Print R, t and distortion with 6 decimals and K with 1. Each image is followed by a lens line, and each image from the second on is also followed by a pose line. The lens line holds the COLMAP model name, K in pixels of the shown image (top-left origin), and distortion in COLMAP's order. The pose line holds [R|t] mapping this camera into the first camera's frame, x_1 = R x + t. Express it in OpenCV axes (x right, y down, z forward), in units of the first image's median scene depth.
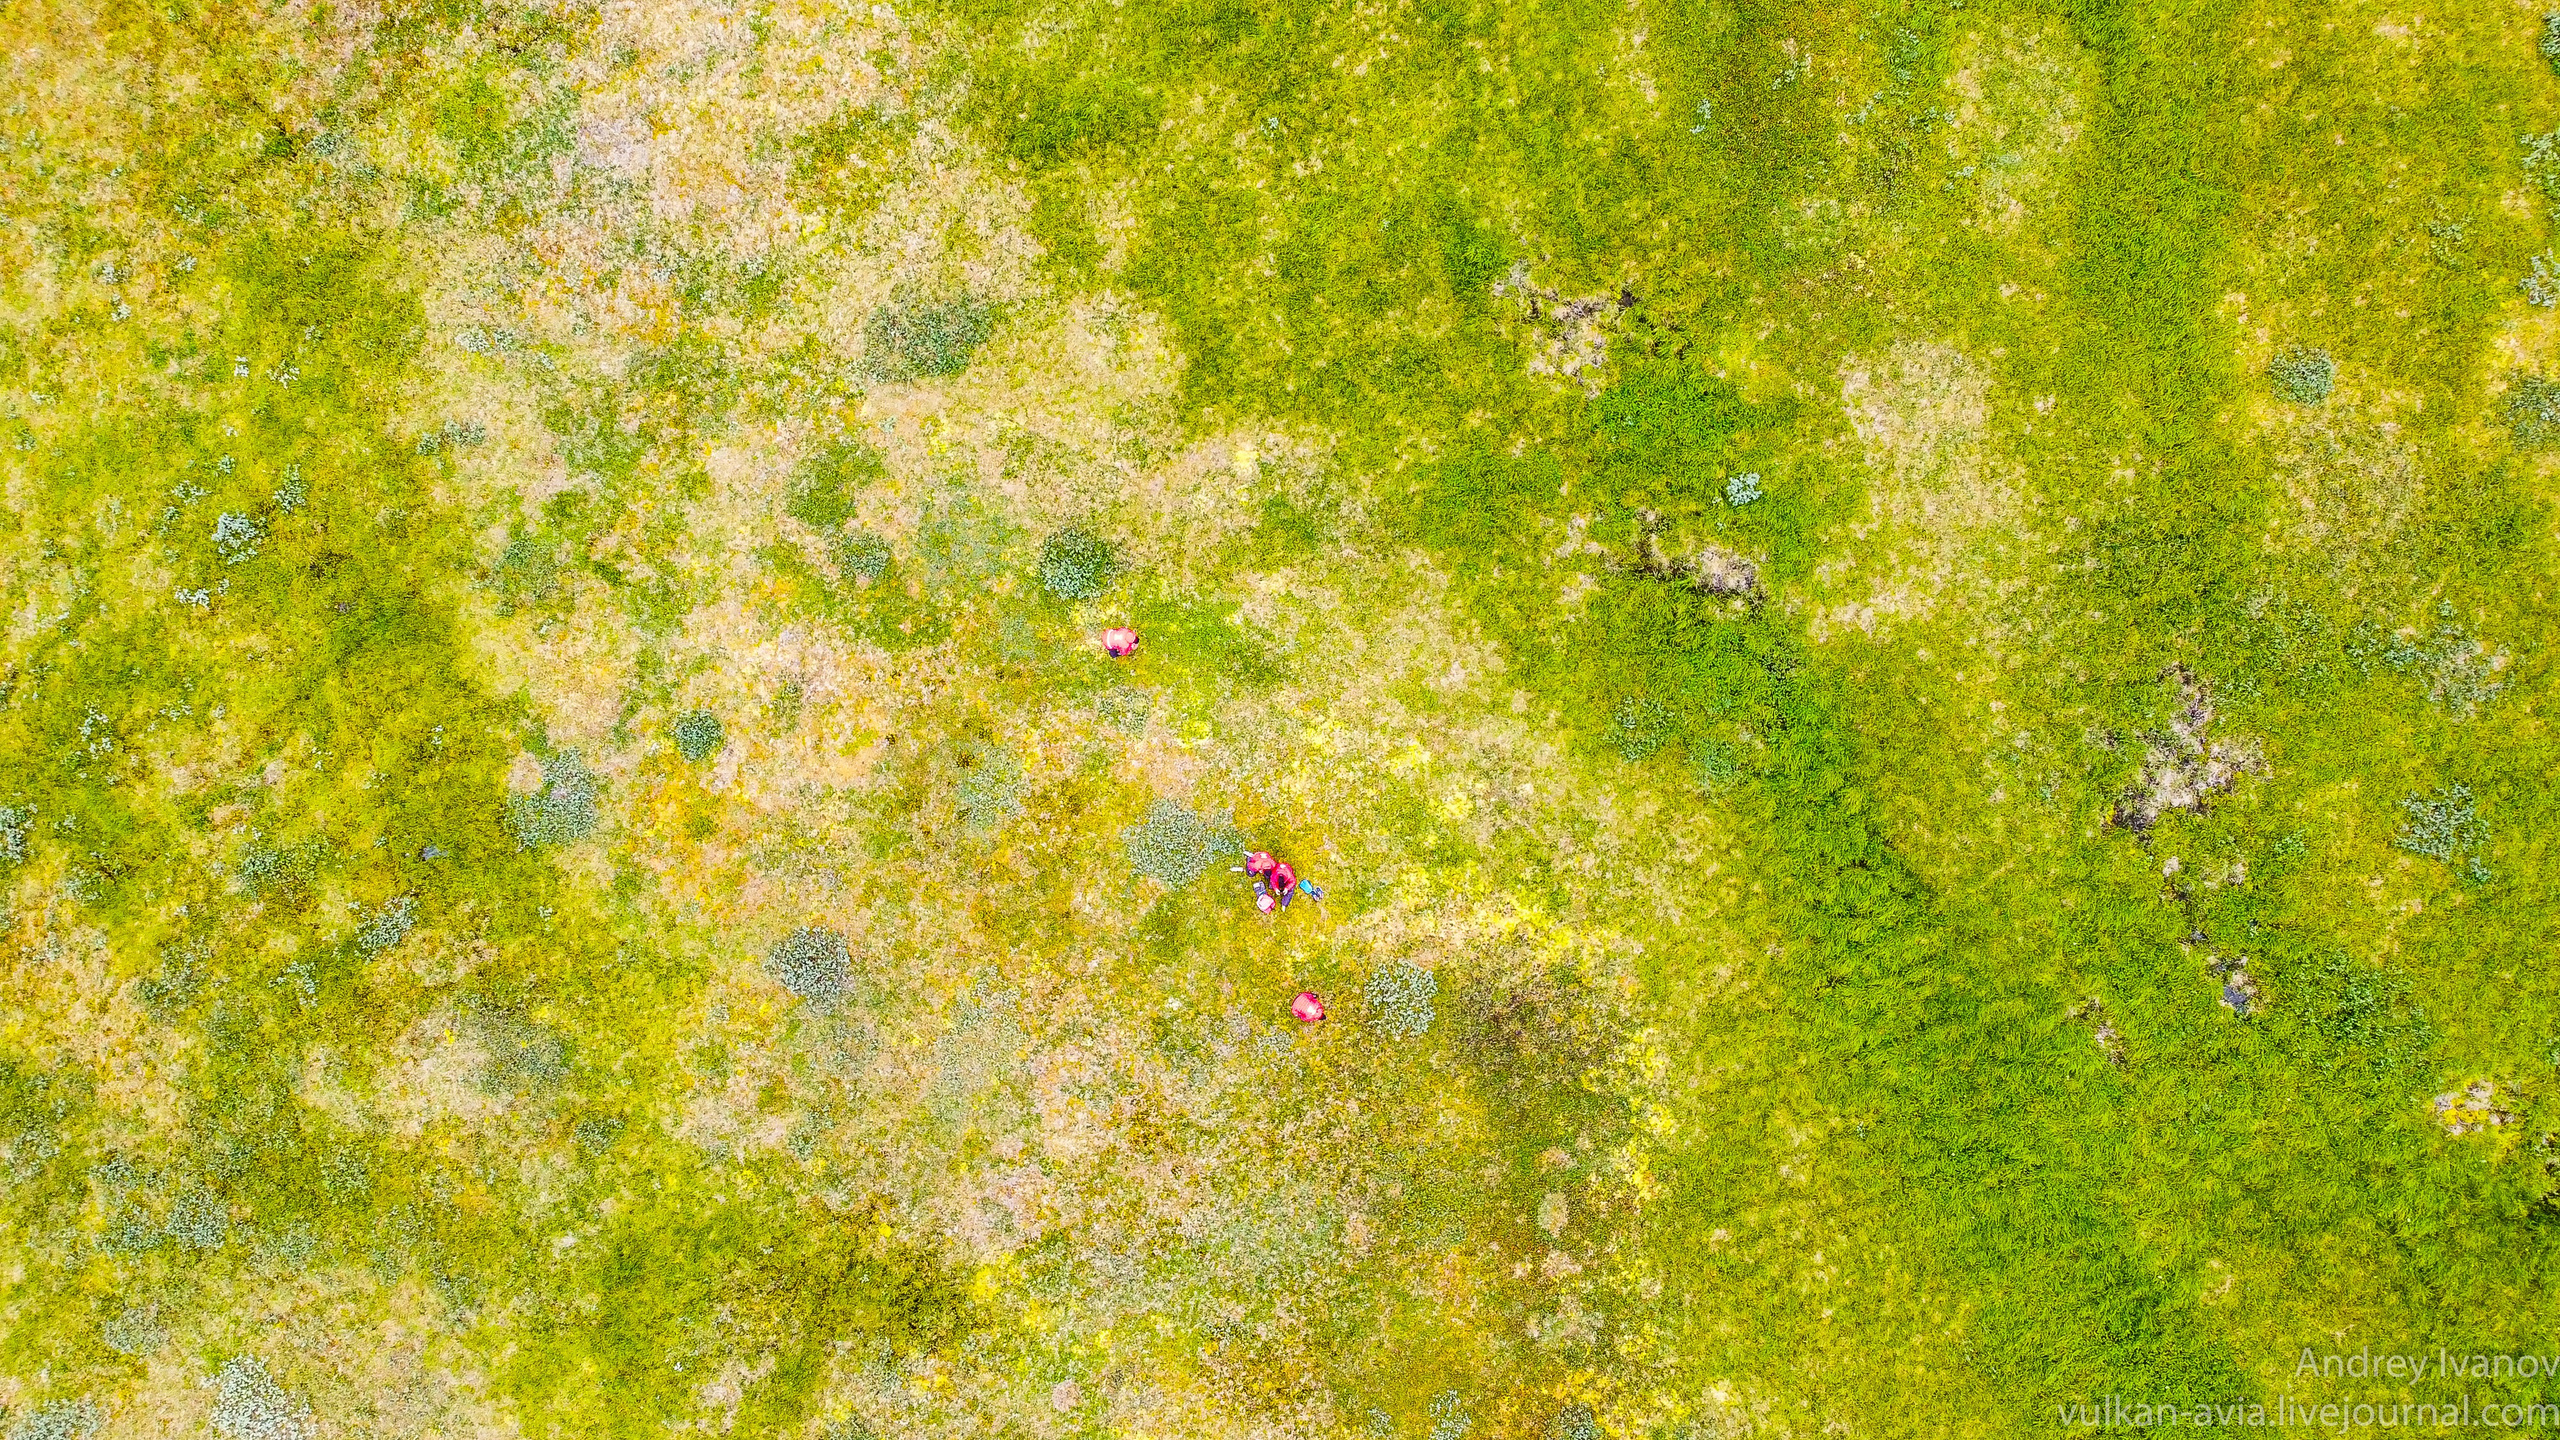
lens RADIAL K [[1933.9, 0, 1280.0], [0, 1933.9, 720.0], [0, 0, 1]] dist [-0.000030, -0.004453]
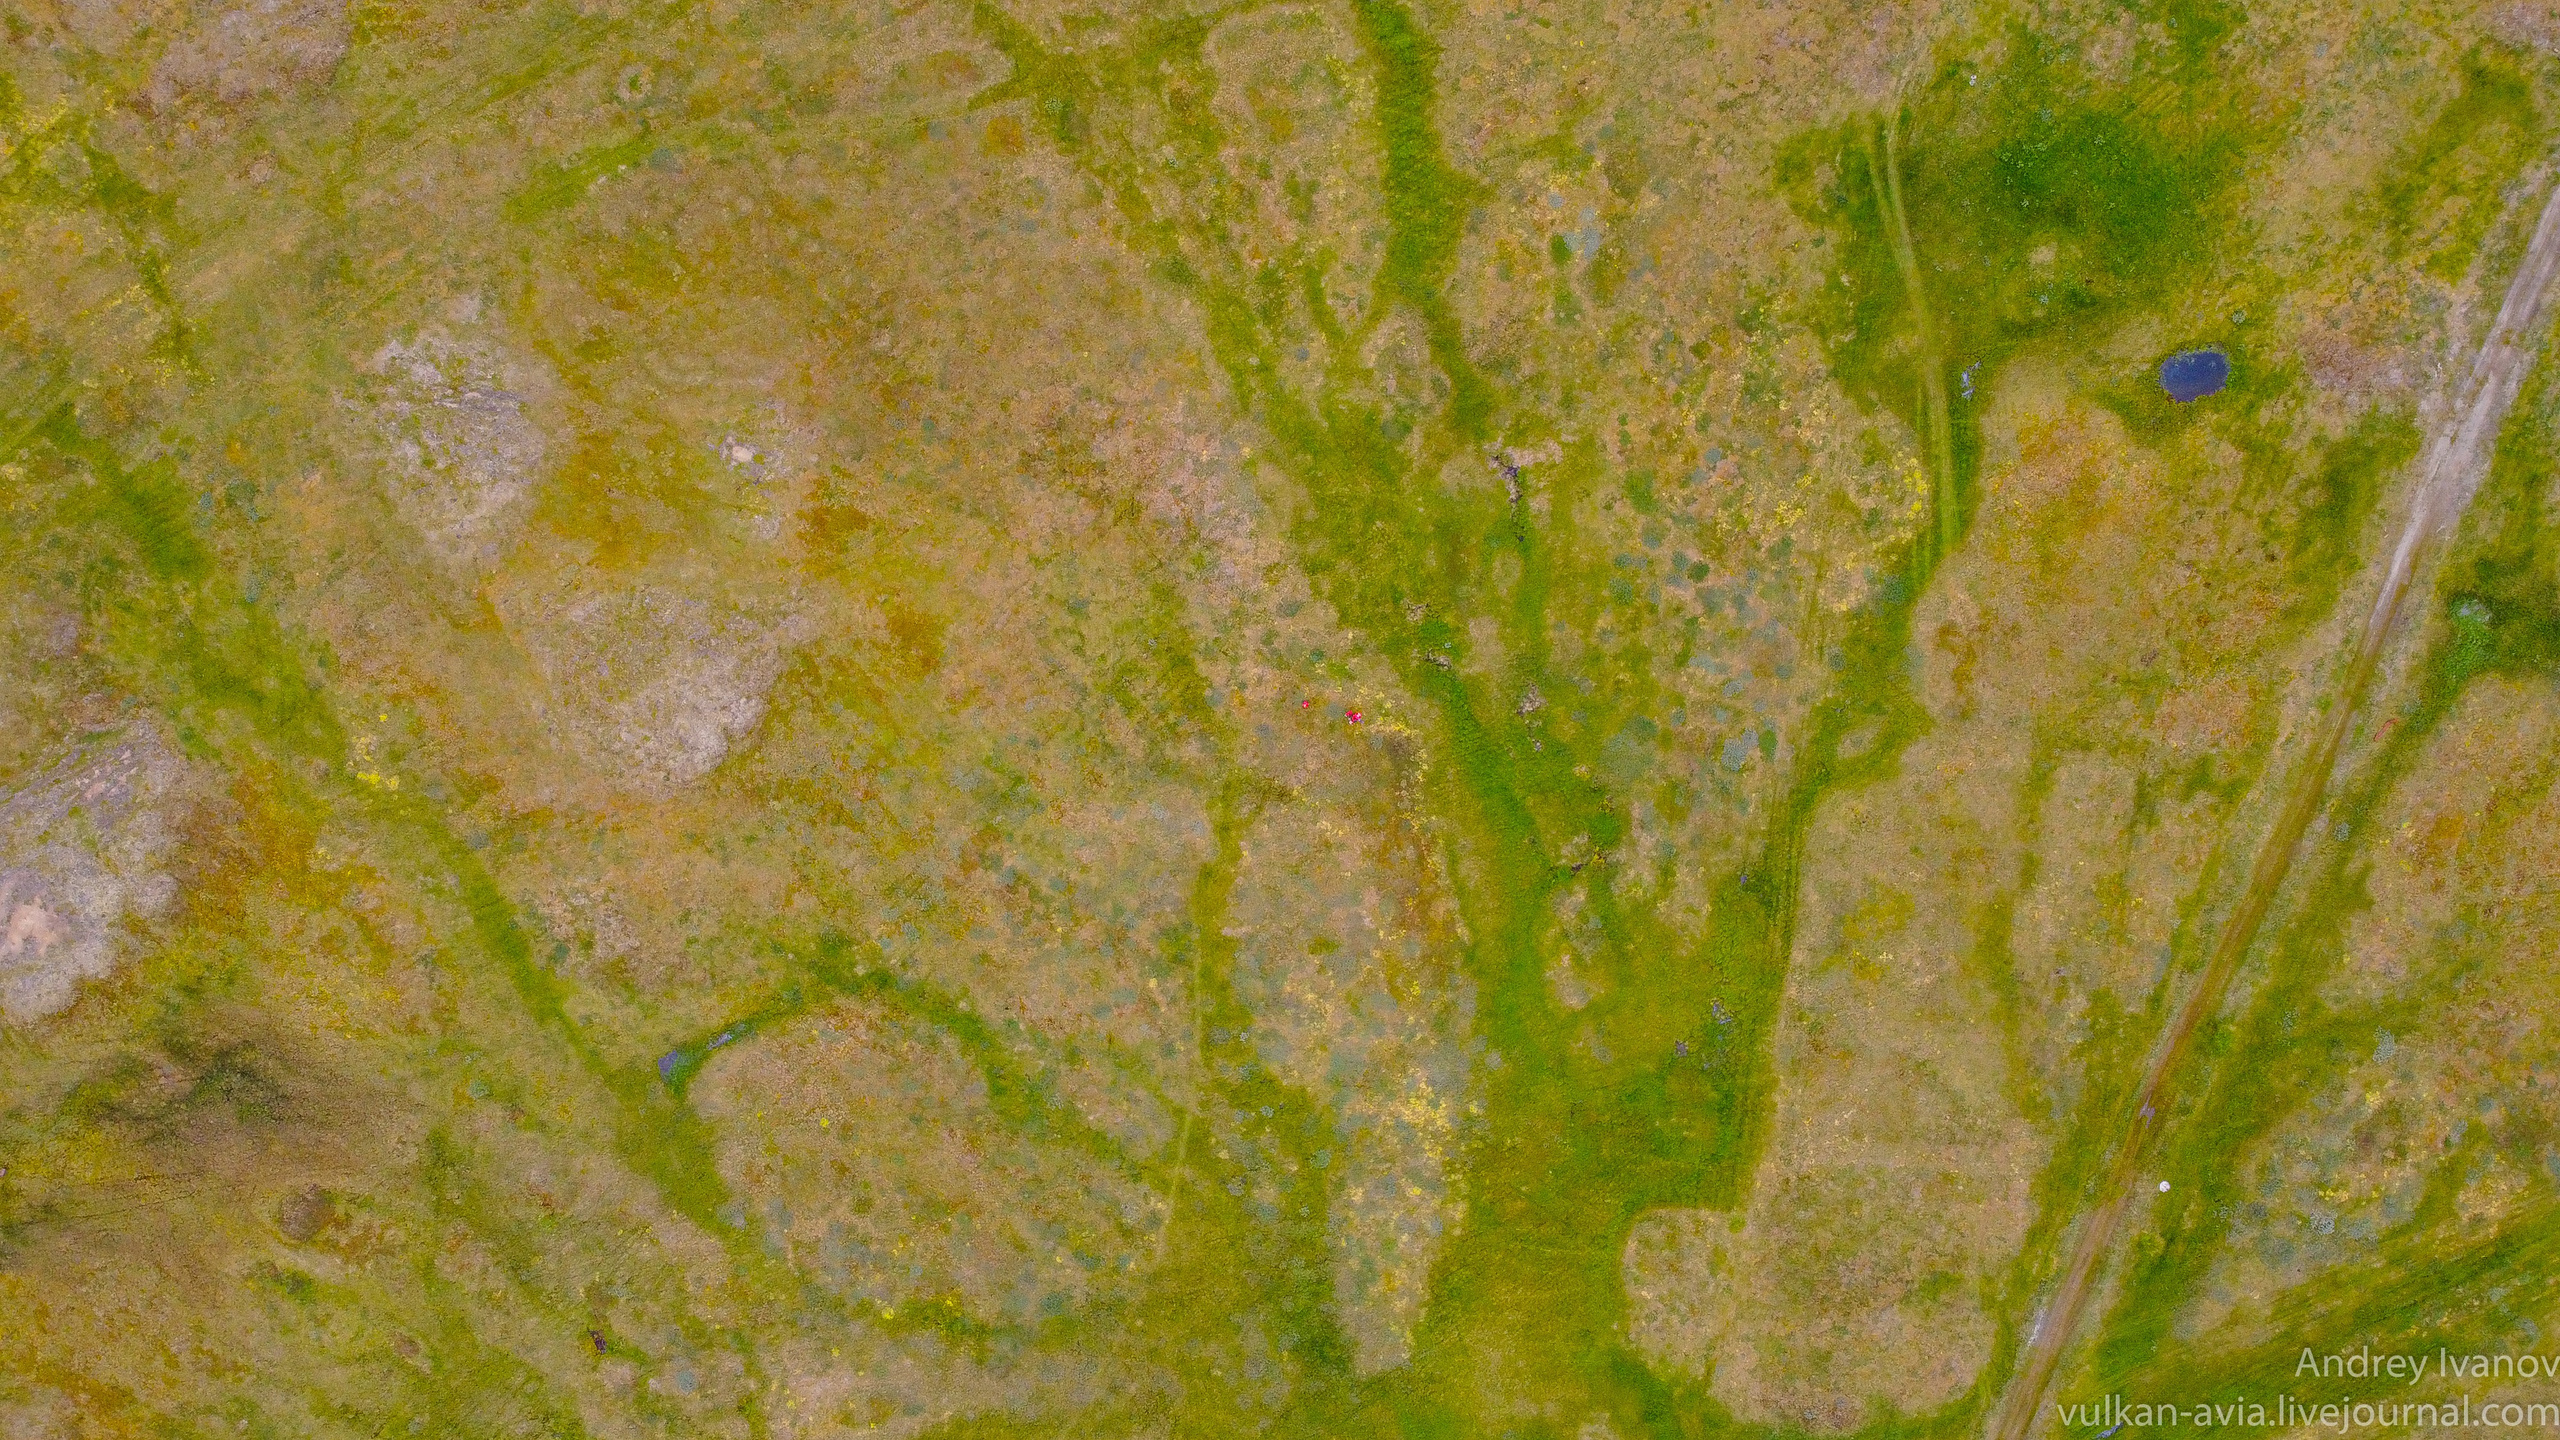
lens RADIAL K [[1933.9, 0, 1280.0], [0, 1933.9, 720.0], [0, 0, 1]] dist [-0.000030, -0.004453]
pose [[0.998976, 0.037063, -0.025960, -0.062506], [-0.034107, 0.993750, 0.106288, -0.449583], [0.029737, -0.105294, 0.993996, -4.096451]]
